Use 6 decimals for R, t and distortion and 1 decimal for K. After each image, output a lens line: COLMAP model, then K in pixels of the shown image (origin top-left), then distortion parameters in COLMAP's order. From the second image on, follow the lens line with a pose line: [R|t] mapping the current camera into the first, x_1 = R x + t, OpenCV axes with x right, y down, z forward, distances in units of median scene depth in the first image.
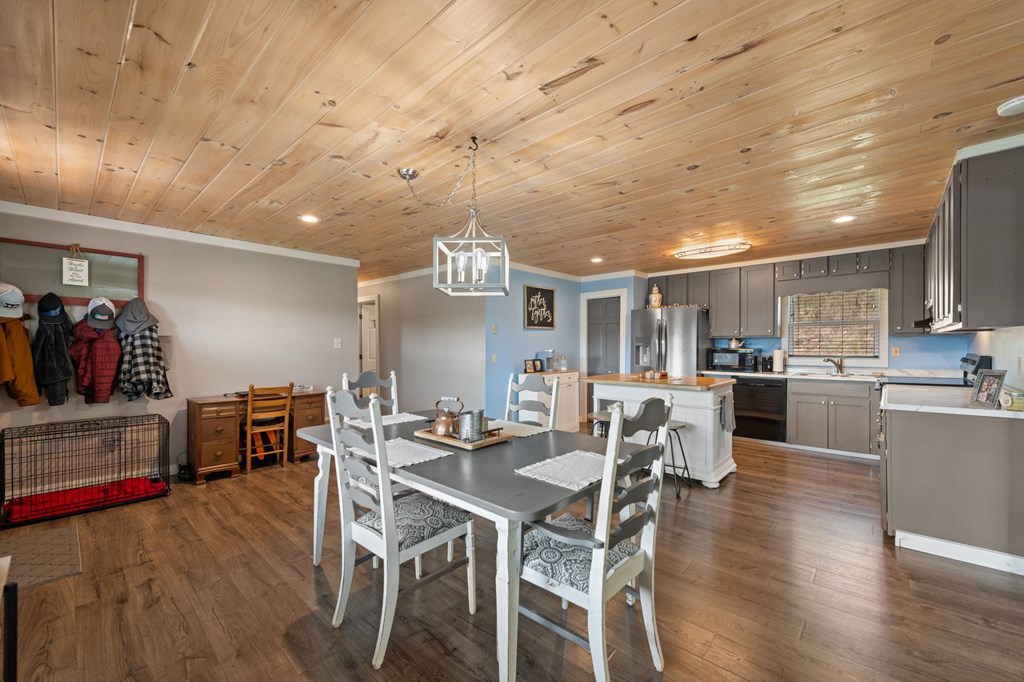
lens RADIAL K [[411.5, 0, 496.4], [0, 411.5, 347.0], [0, 0, 1]] dist [-0.000148, -0.000223]
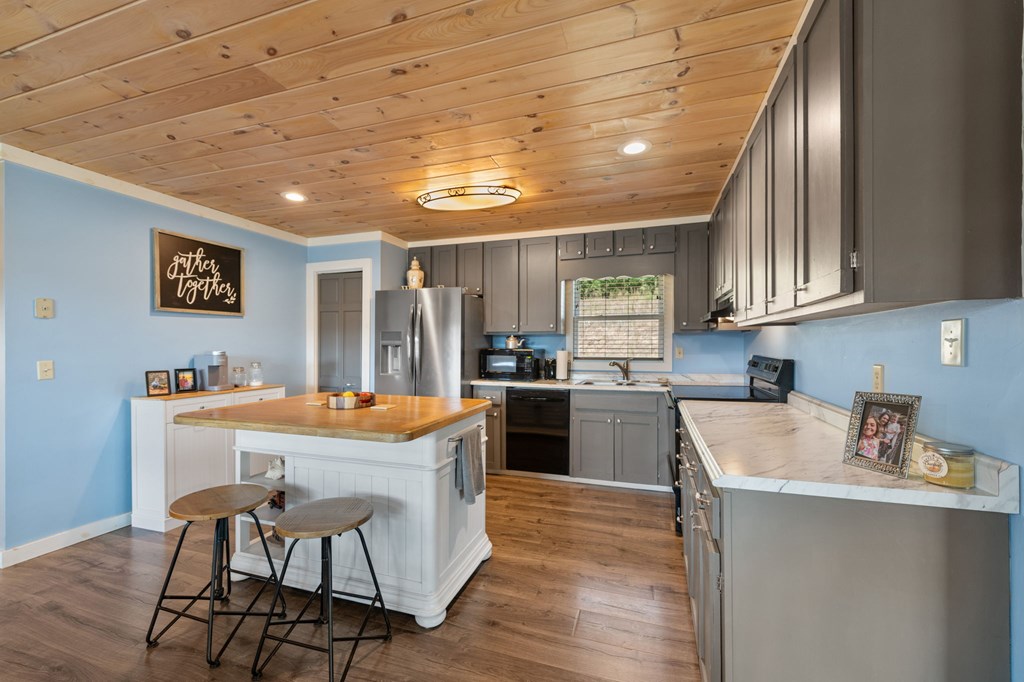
lens RADIAL K [[406.6, 0, 512.0], [0, 406.6, 341.0], [0, 0, 1]] dist [-0.000094, -0.000308]
pose [[0.906260, 0.007632, 0.422651, 0.278295], [-0.001576, 0.999891, -0.014678, 0.000229], [-0.422717, 0.012636, 0.906173, 0.349548]]
